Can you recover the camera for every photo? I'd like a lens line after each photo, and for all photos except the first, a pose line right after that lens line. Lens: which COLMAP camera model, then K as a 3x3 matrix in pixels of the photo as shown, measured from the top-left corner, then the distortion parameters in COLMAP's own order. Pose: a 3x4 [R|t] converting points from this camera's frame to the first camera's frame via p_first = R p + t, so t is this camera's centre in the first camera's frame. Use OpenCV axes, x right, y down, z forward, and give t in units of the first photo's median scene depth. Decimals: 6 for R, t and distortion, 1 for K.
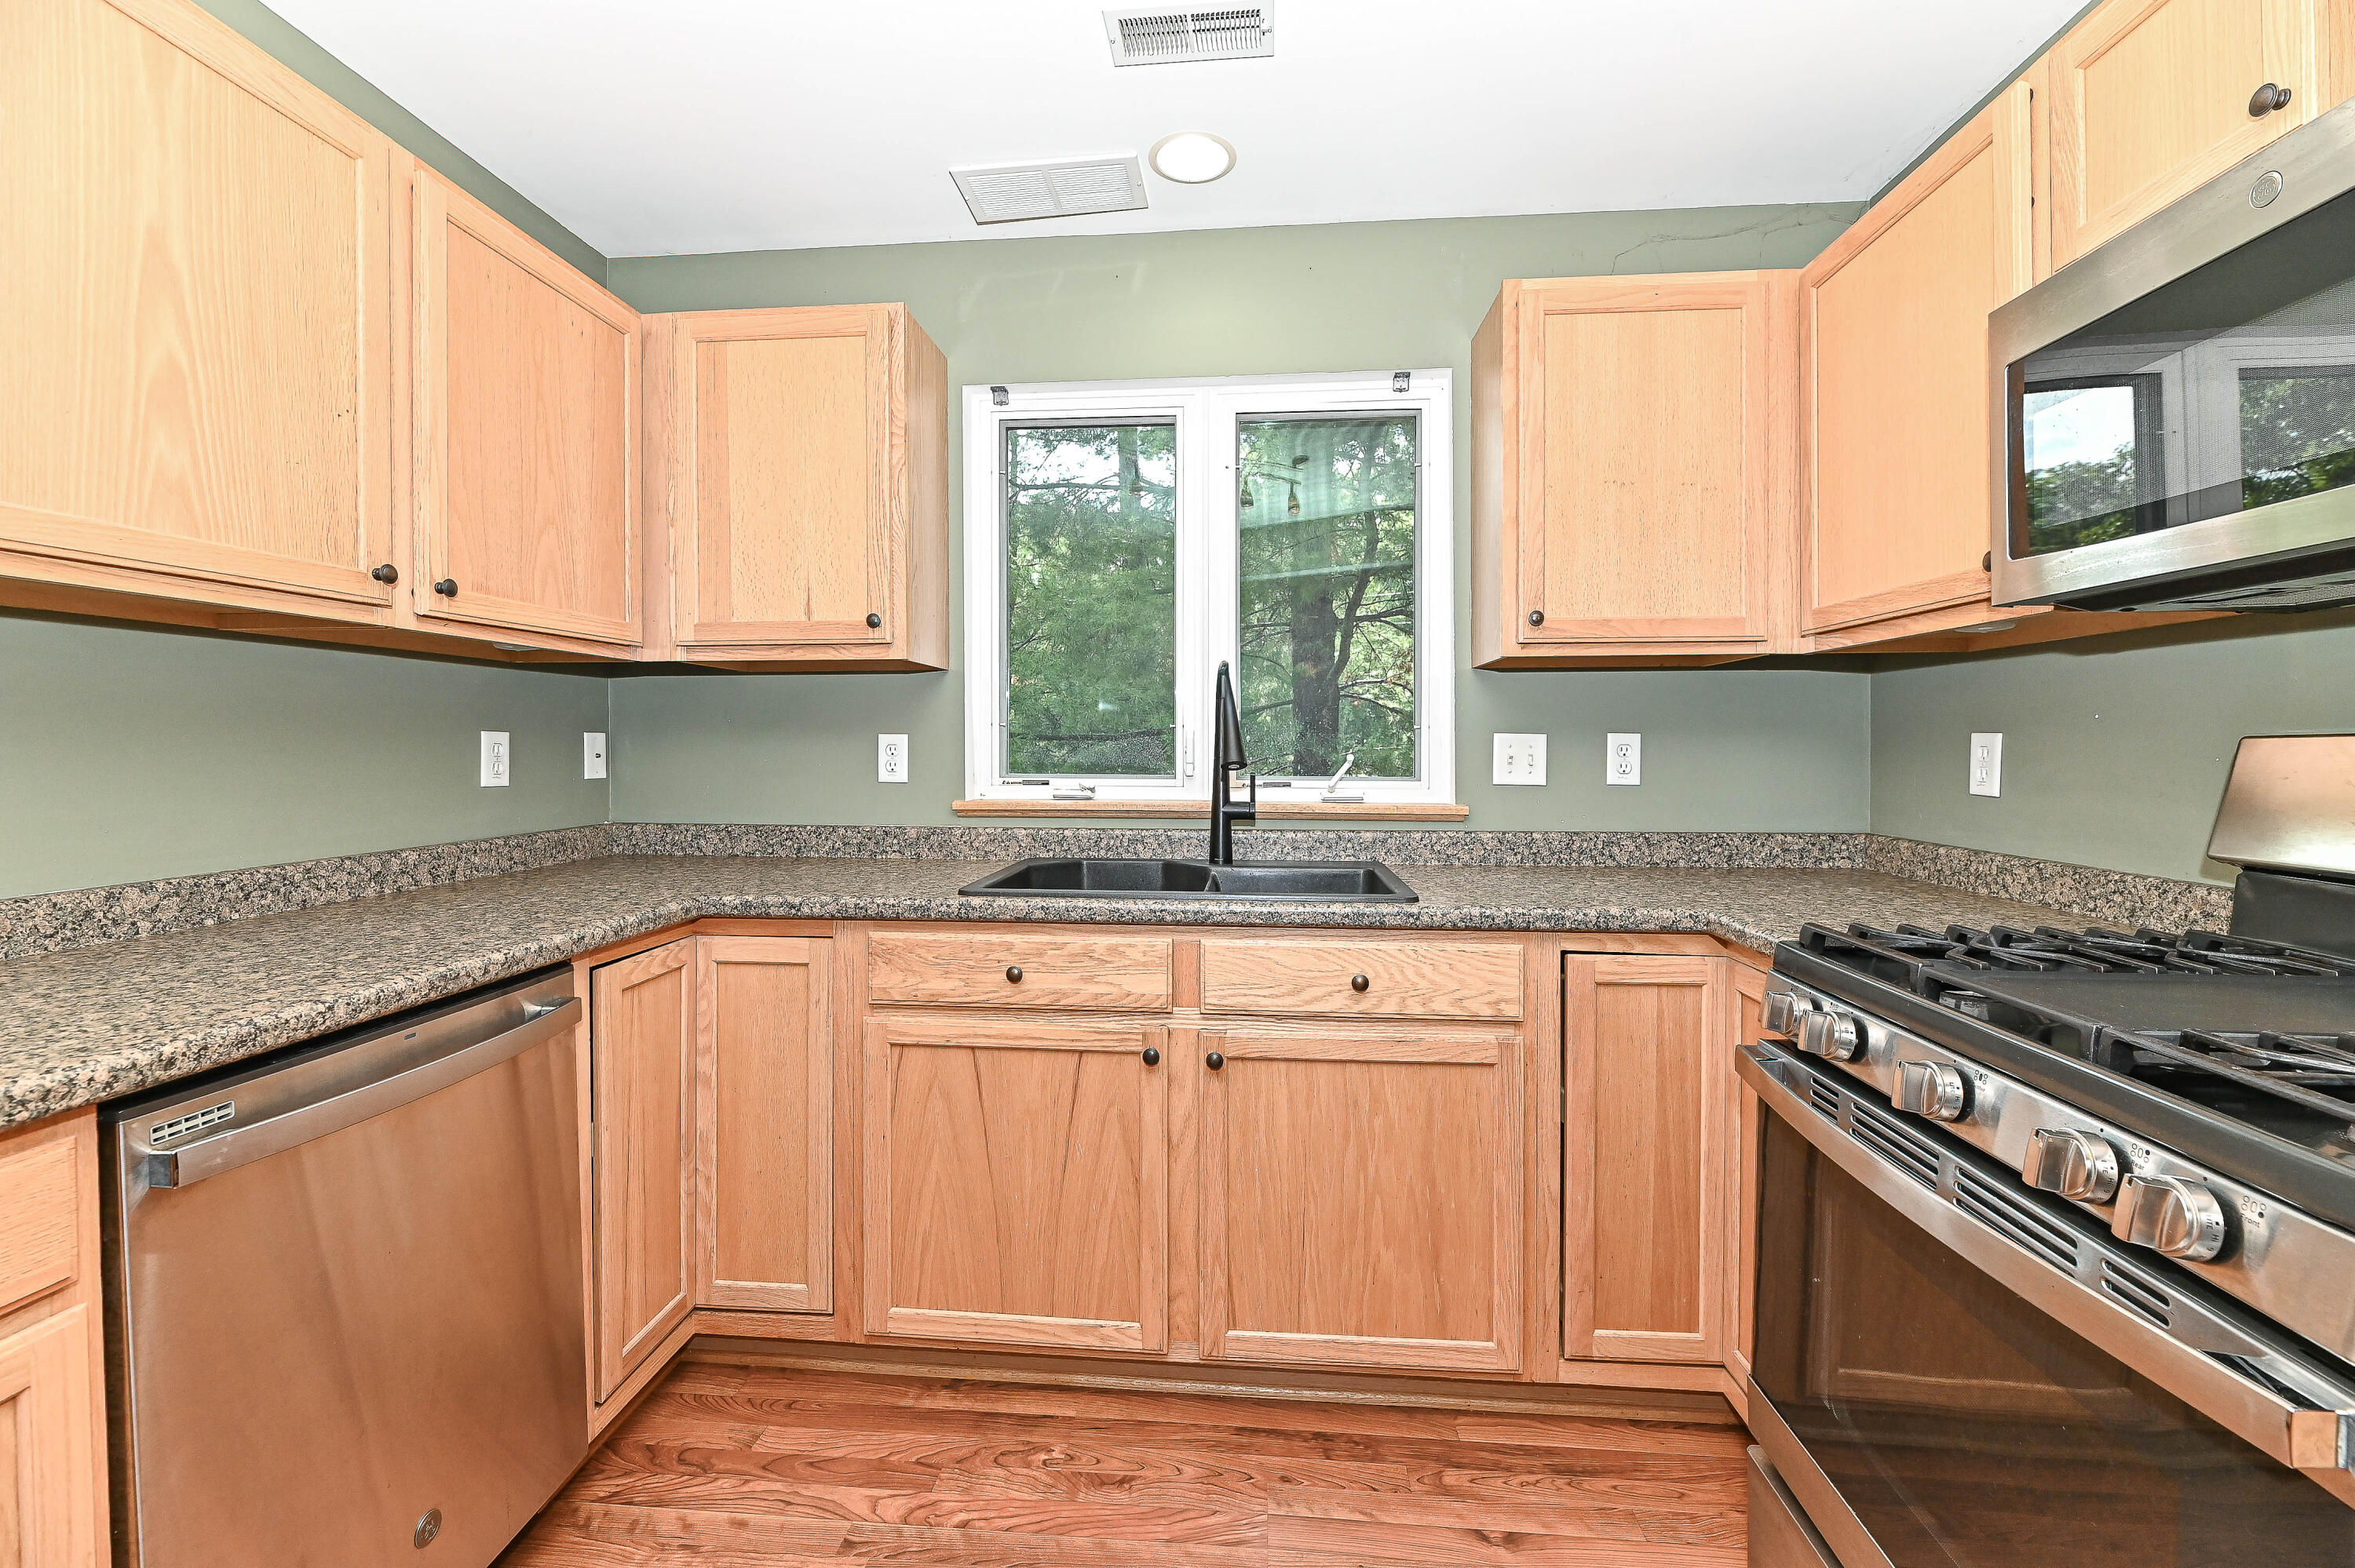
lens RADIAL K [[979.7, 0, 1197.0], [0, 979.7, 747.9], [0, 0, 1]] dist [-0.003242, -0.000328]
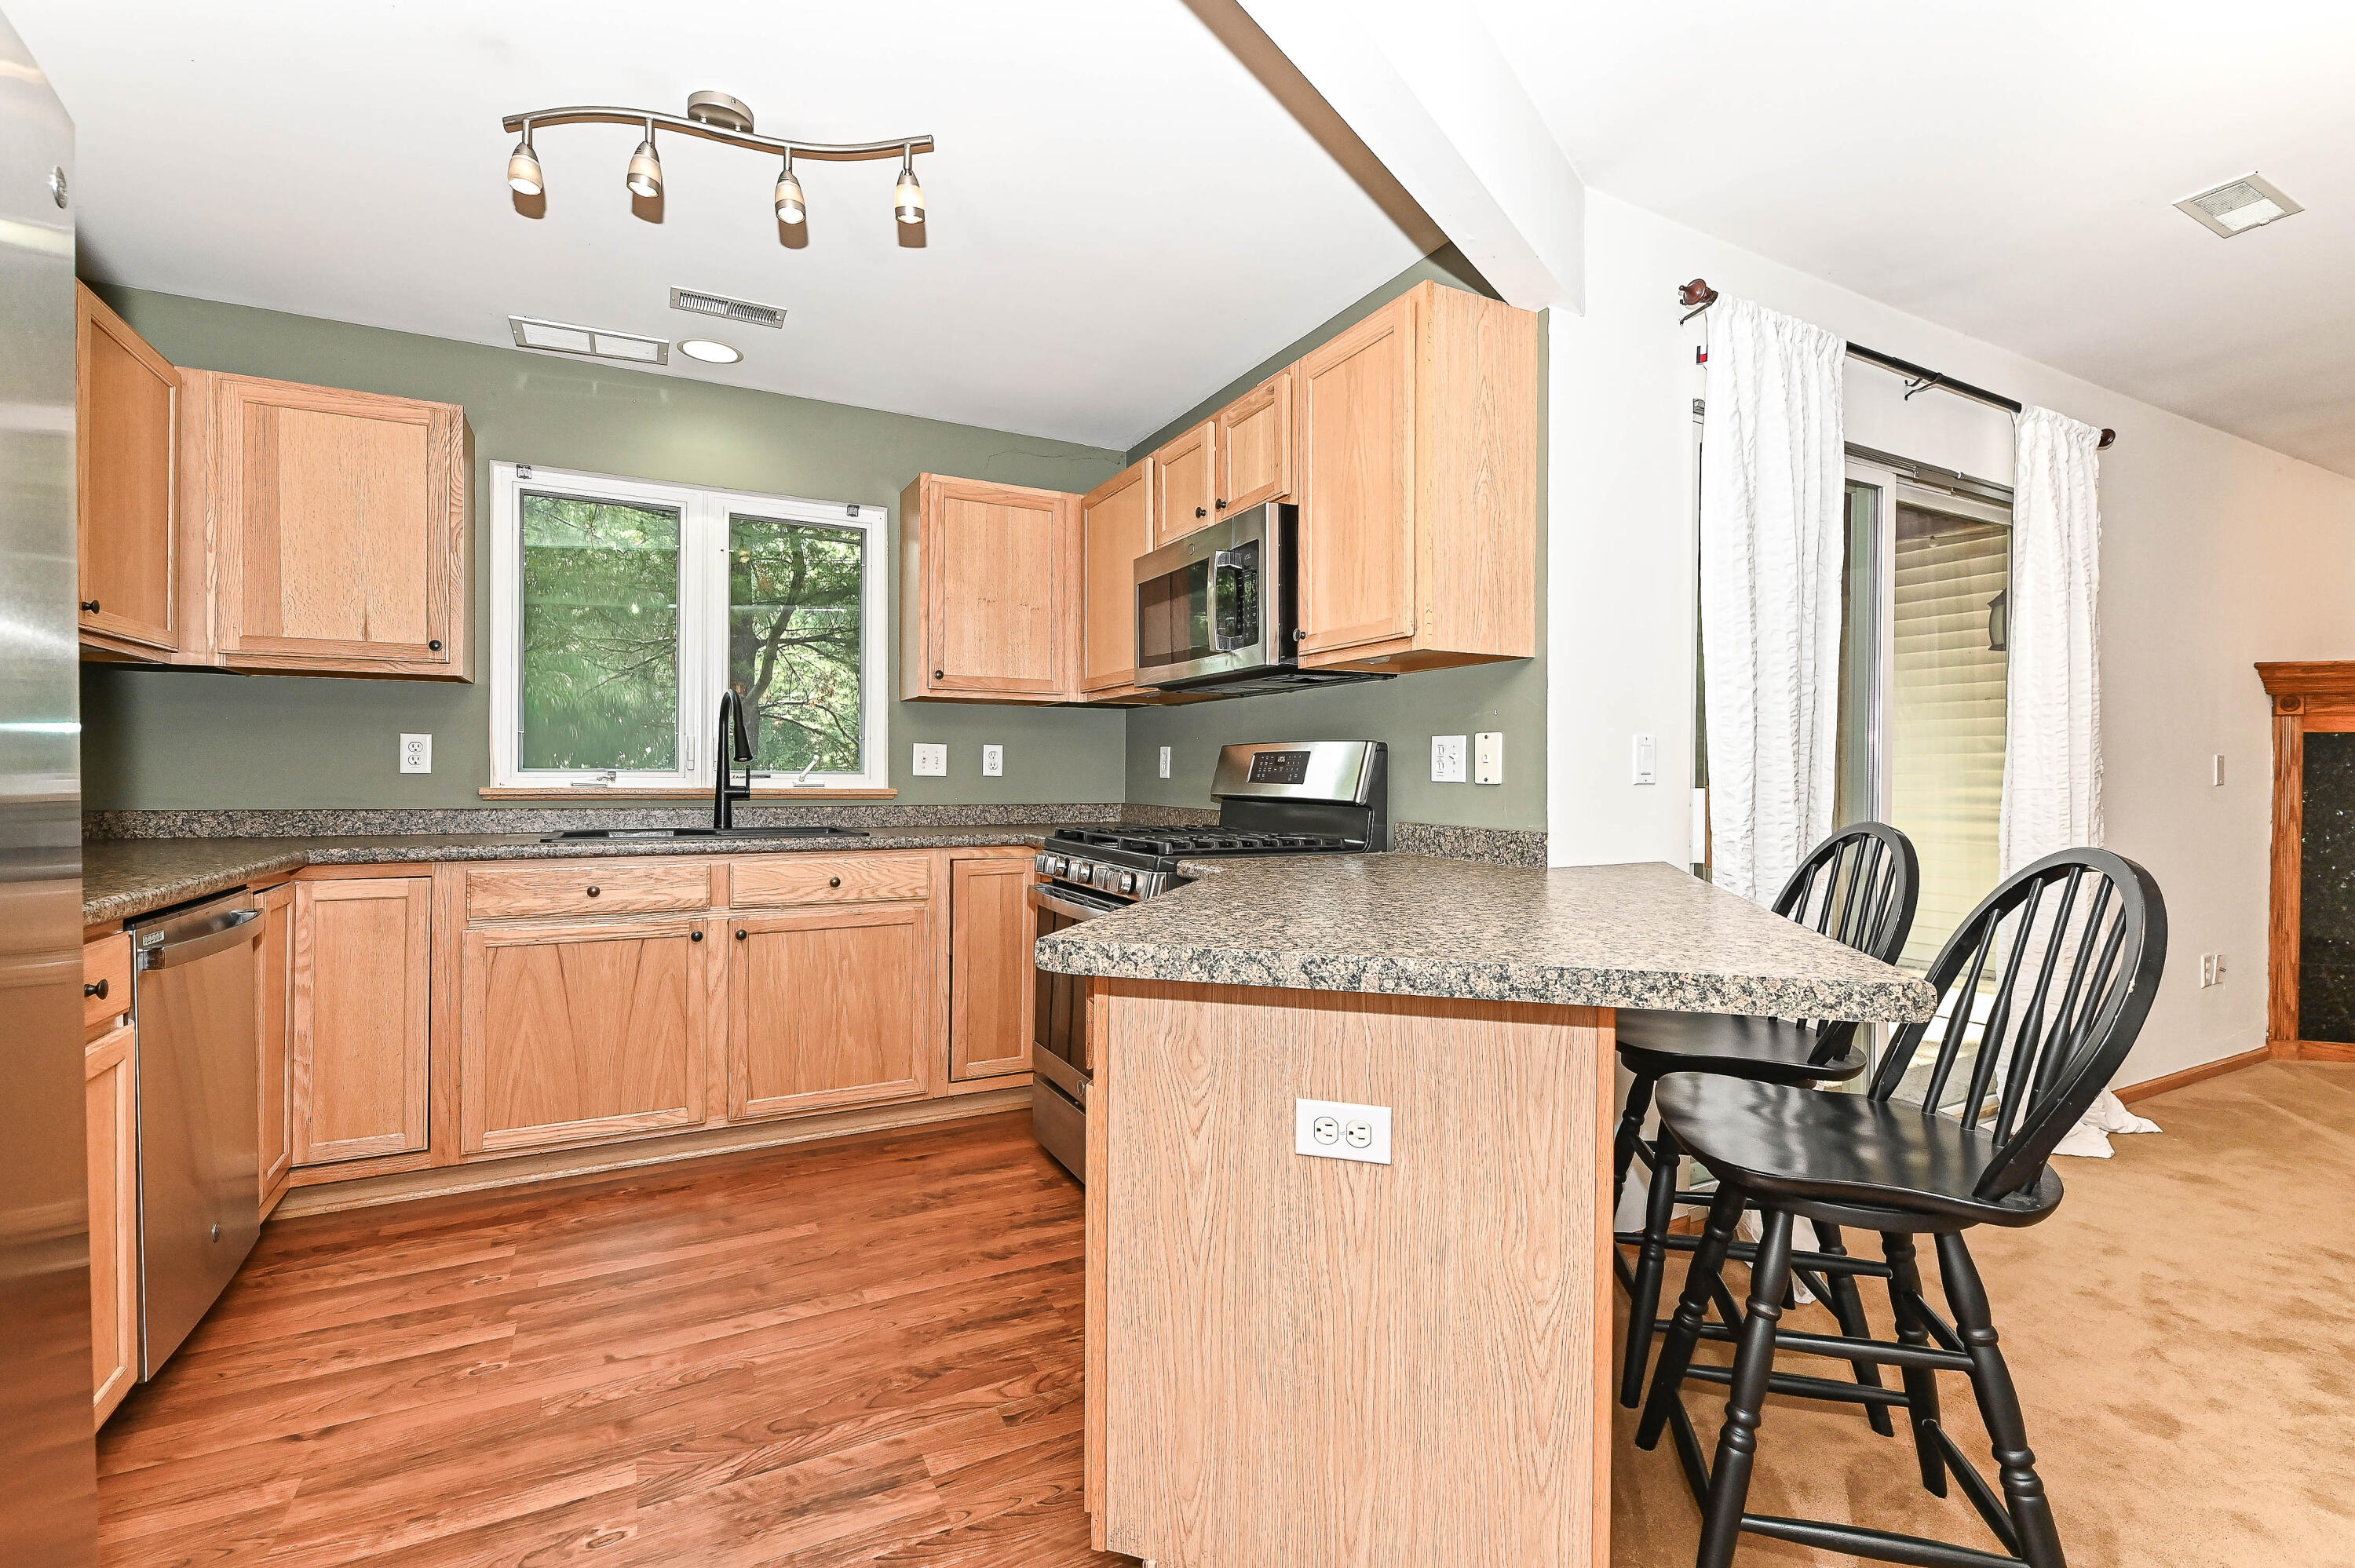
lens RADIAL K [[1012.4, 0, 1266.1], [0, 1012.4, 770.2], [0, 0, 1]] dist [-0.001019, -0.000244]
pose [[0.808257, 0.005127, 0.588807, -0.259495], [-0.001842, 0.999979, -0.006178, 0.049465], [-0.588826, 0.003909, 0.808250, -0.855868]]
